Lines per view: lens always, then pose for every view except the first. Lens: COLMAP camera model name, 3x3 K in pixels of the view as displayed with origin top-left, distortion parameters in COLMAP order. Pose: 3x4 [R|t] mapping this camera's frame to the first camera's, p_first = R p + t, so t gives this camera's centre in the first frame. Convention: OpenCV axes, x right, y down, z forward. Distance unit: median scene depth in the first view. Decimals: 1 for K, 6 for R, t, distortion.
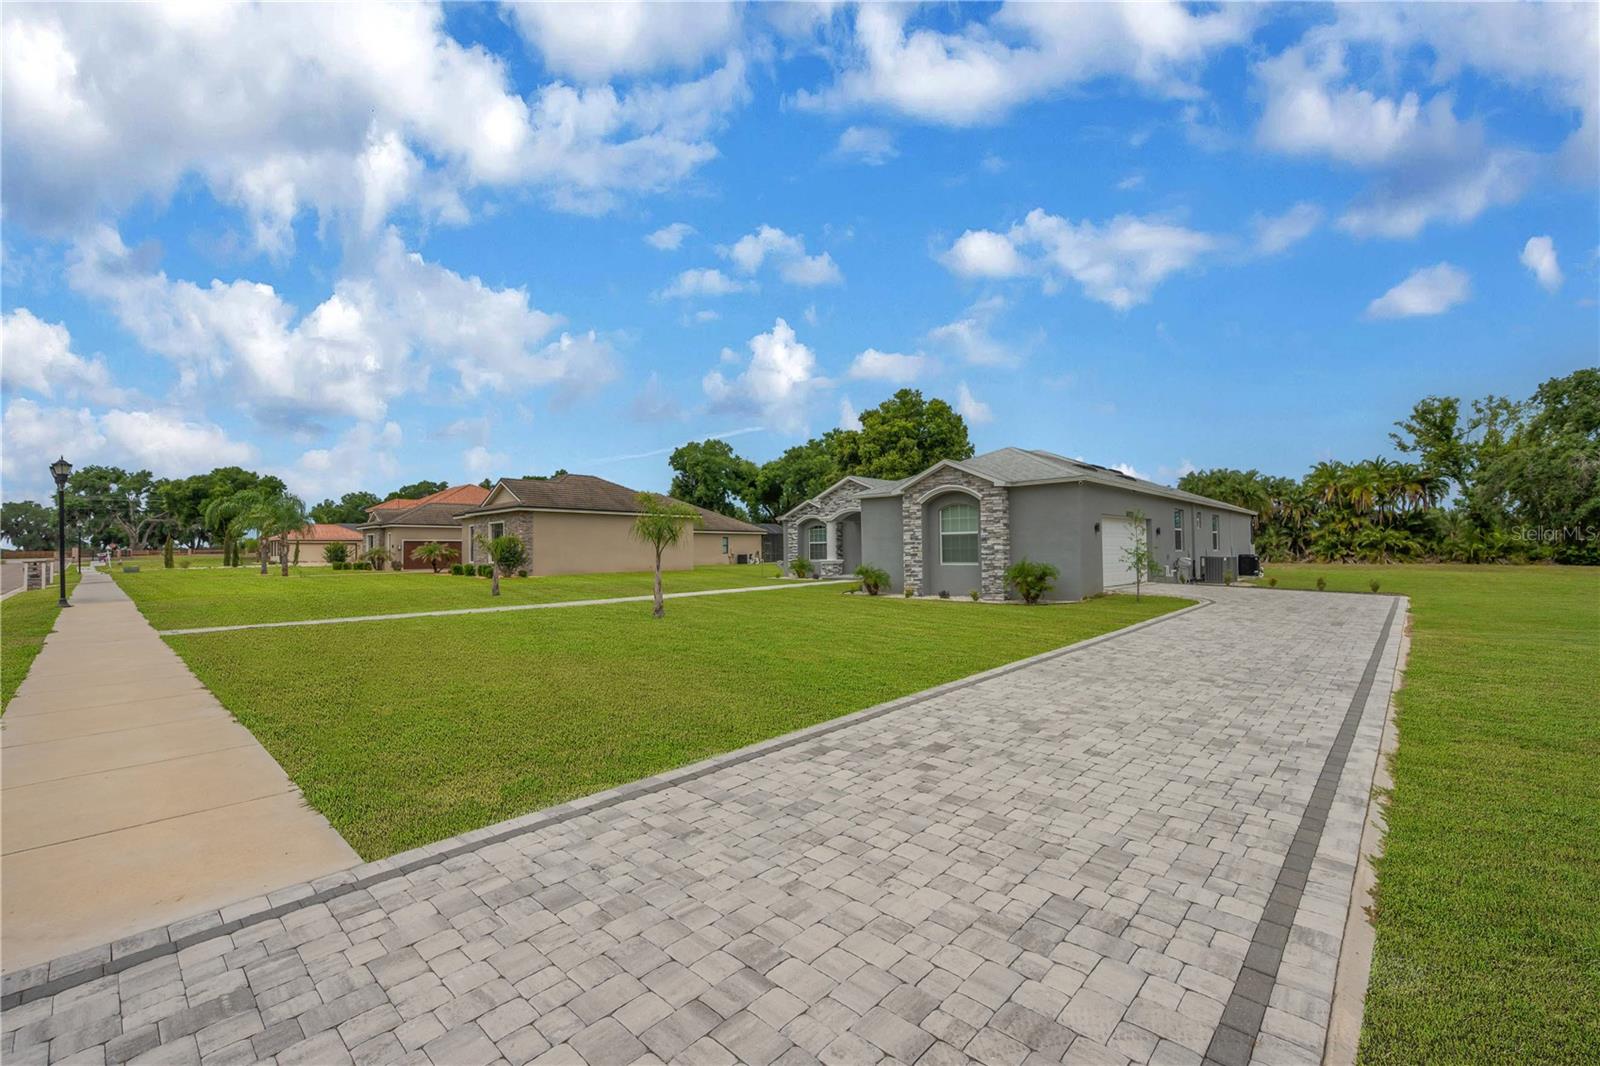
lens RADIAL K [[655.1, 0, 804.2], [0, 655.1, 541.0], [0, 0, 1]] dist [-0.000393, -0.000031]
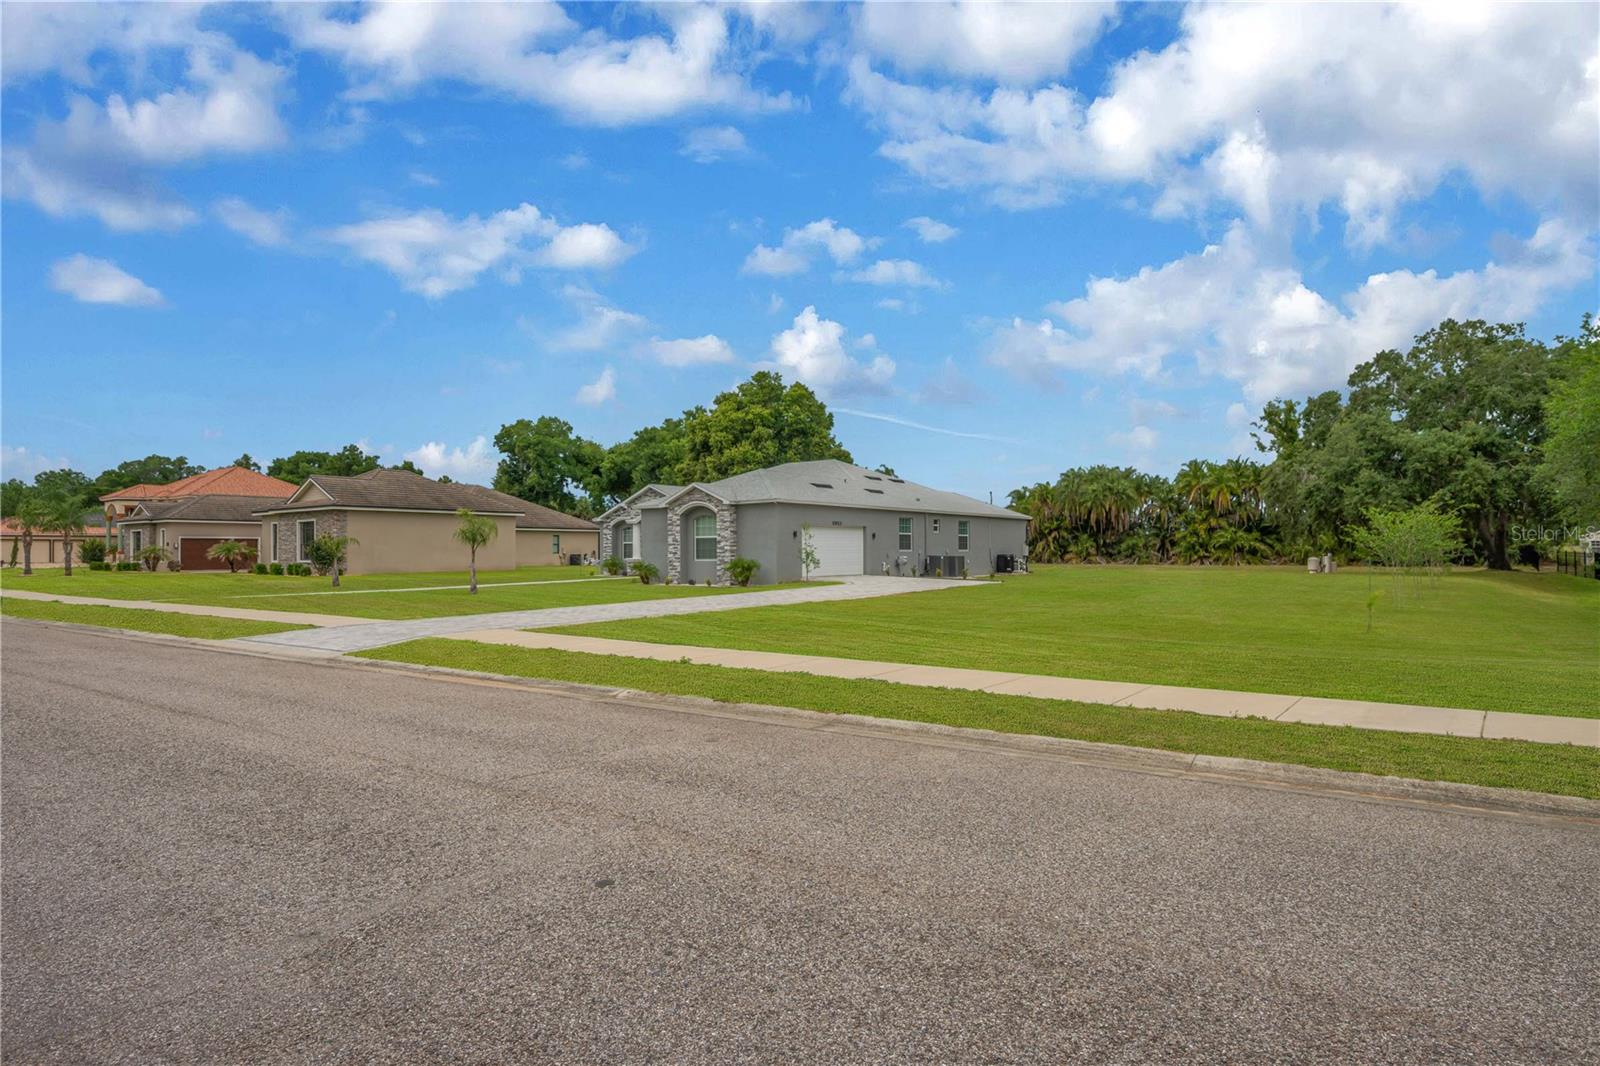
lens RADIAL K [[898.5, 0, 801.2], [0, 898.5, 540.8], [0, 0, 1]] dist [0.000831, -0.000126]
pose [[0.992579, 0.004041, 0.121531, 0.059790], [-0.004462, 0.999985, 0.003192, -0.003214], [-0.121517, -0.003711, 0.992582, -0.247779]]
